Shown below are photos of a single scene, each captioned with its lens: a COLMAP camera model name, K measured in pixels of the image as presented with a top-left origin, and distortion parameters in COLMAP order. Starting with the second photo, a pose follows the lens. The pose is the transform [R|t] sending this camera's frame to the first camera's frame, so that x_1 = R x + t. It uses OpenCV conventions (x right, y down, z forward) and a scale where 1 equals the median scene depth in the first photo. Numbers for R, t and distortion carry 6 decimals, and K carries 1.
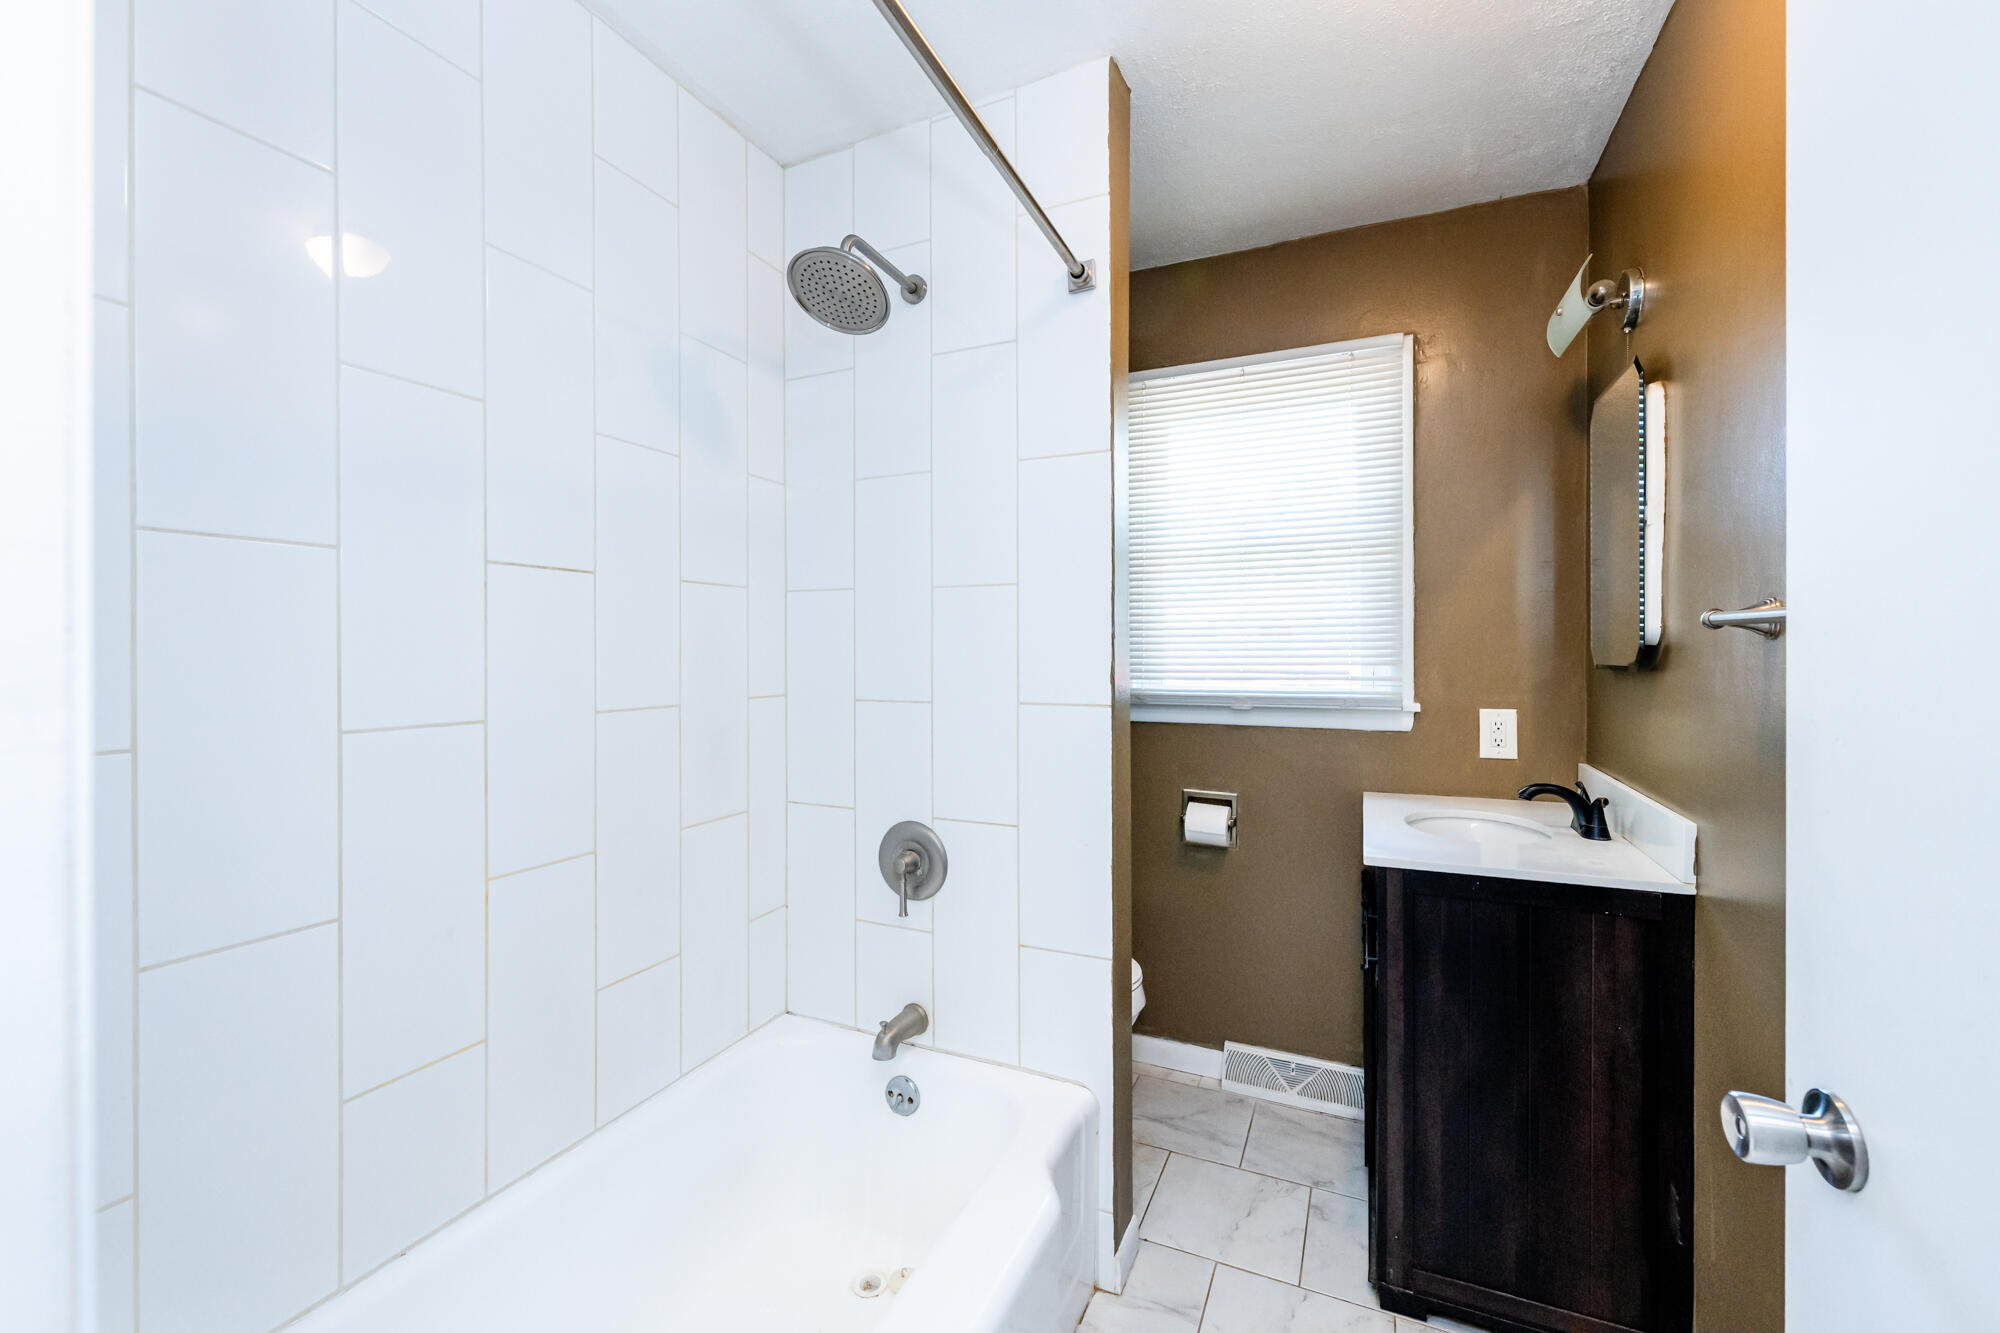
lens RADIAL K [[808.3, 0, 995.7], [0, 808.3, 663.3], [0, 0, 1]] dist [0.000346, 0.000166]
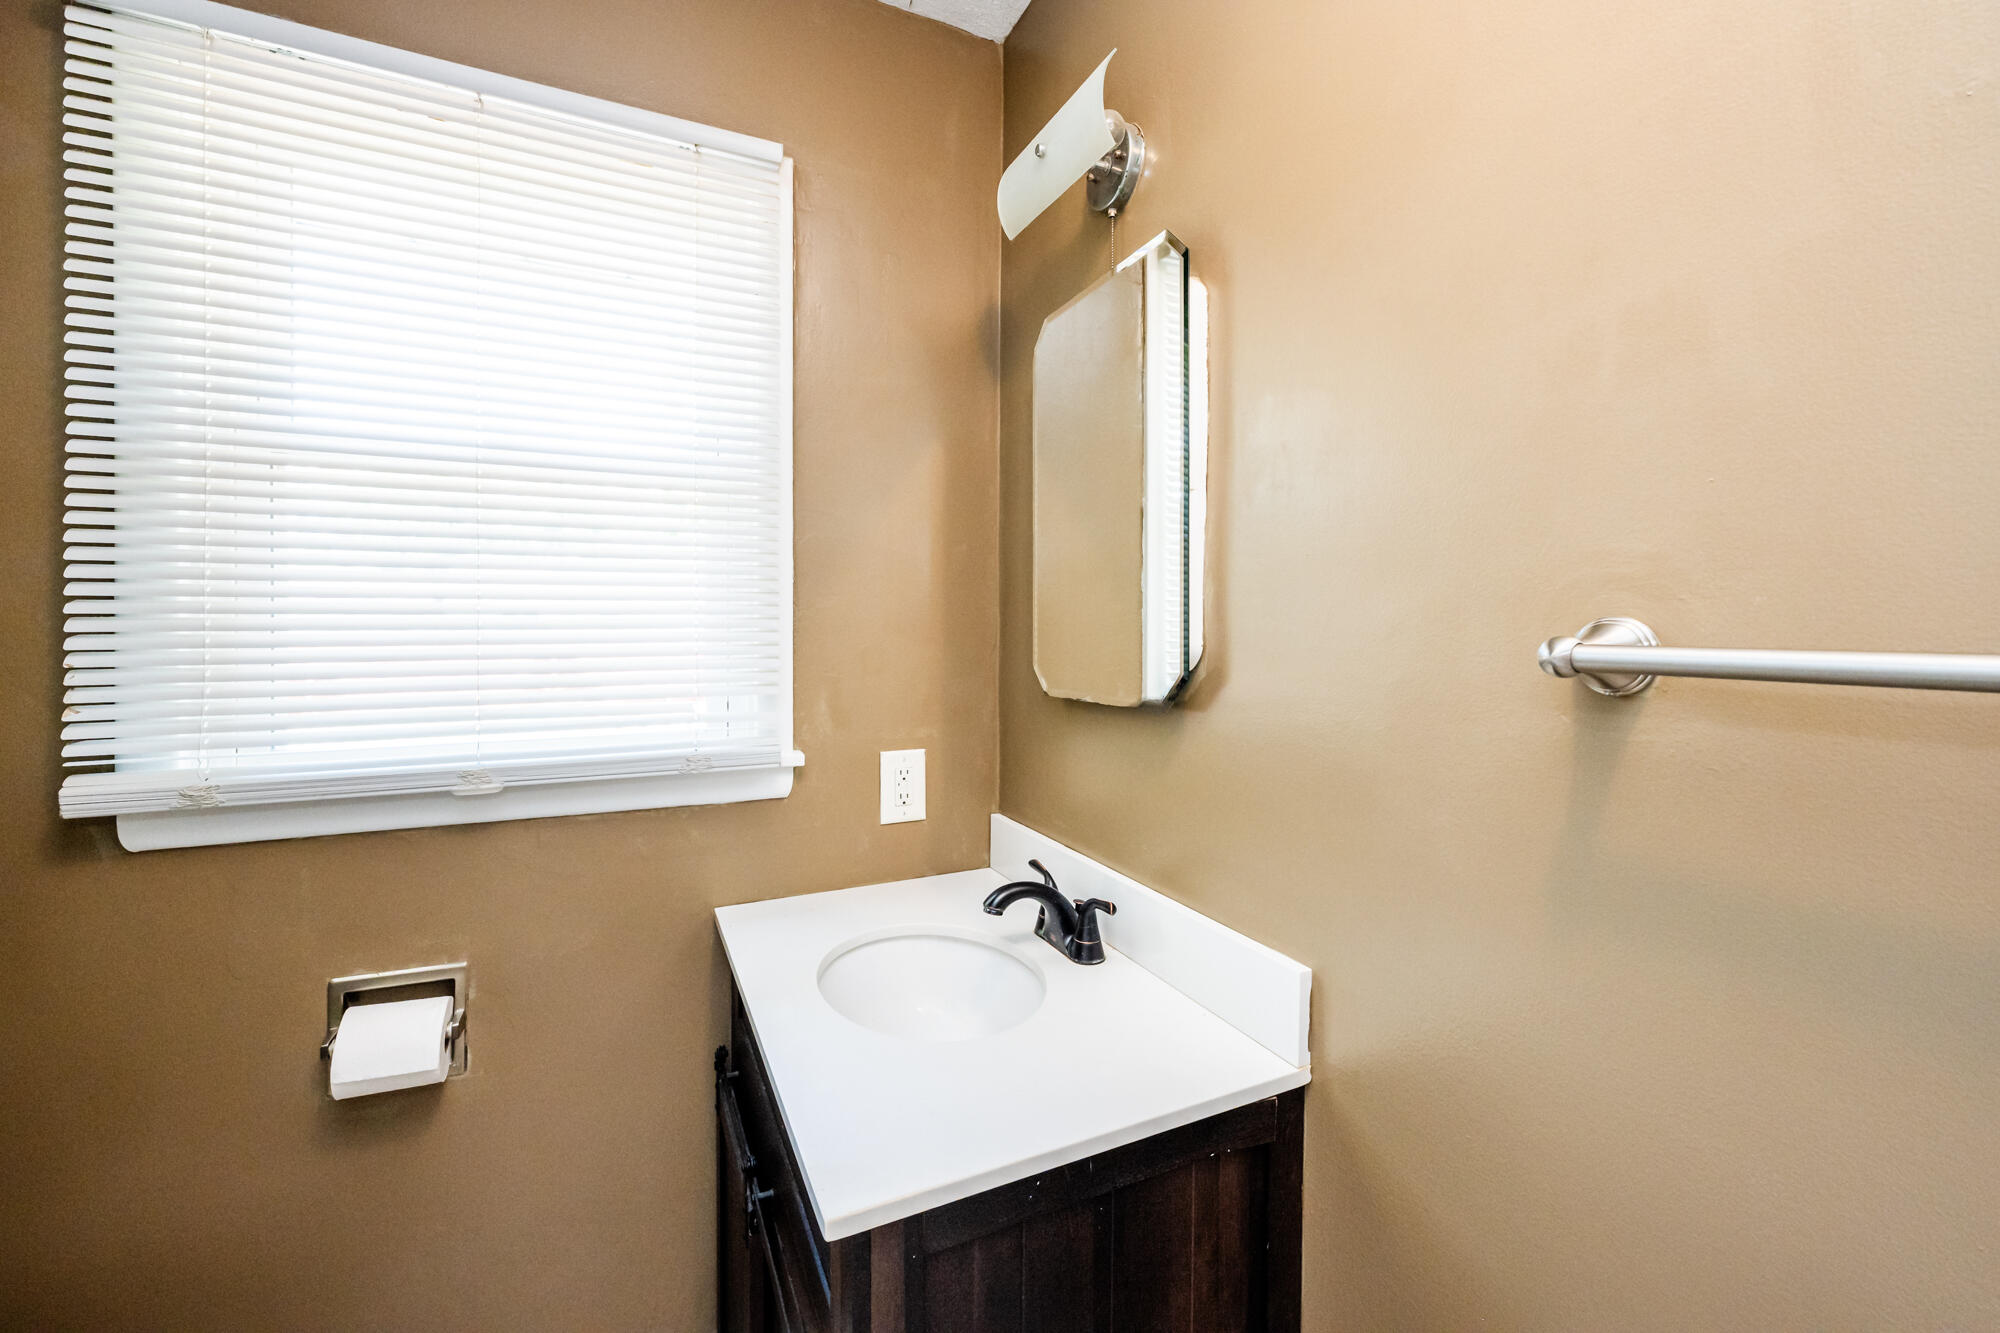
lens RADIAL K [[802.5, 0, 998.0], [0, 802.5, 624.4], [0, 0, 1]] dist [-0.000540, 0.000157]
pose [[0.645000, 0.006843, 0.764152, 0.150313], [0.010139, 0.999795, -0.017511, -0.037089], [-0.764115, 0.019042, 0.644799, 0.493299]]
